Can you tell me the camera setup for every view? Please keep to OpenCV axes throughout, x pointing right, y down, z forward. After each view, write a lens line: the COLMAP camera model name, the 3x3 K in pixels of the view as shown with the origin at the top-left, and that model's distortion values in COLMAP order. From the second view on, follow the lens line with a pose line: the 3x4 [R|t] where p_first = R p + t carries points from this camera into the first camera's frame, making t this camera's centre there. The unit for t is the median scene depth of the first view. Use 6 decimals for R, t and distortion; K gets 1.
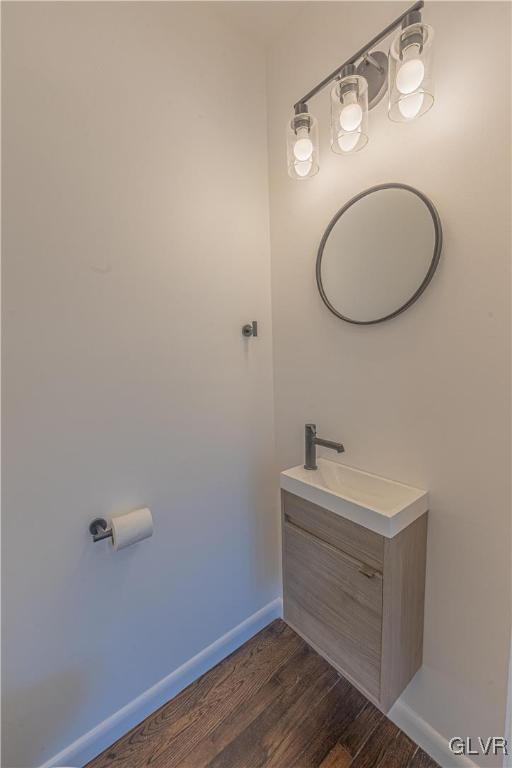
lens RADIAL K [[312.0, 0, 255.4], [0, 312.0, 384.8], [0, 0, 1]] dist [-0.001267, -0.000637]
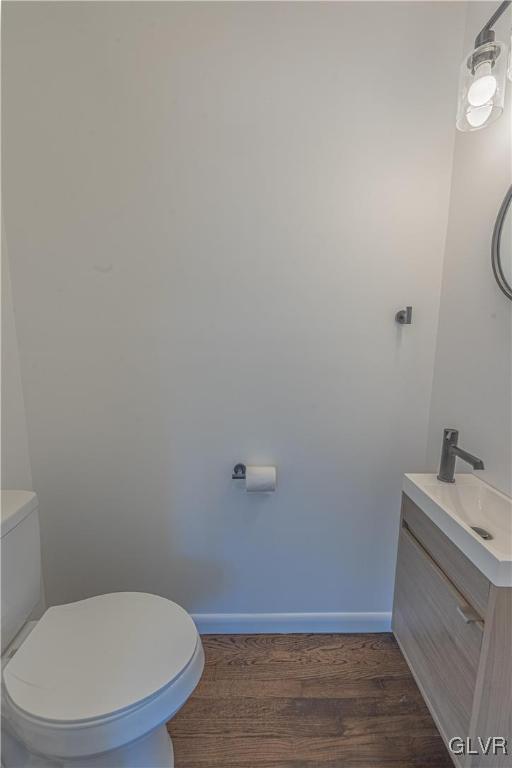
lens RADIAL K [[312.0, 0, 254.1], [0, 312.0, 383.8], [0, 0, 1]] dist [-0.001267, -0.000637]
pose [[0.787171, 0.136095, -0.601531, 0.244532], [-0.105357, 0.990685, 0.086269, -0.014426], [0.607669, -0.004533, 0.794178, 0.004810]]
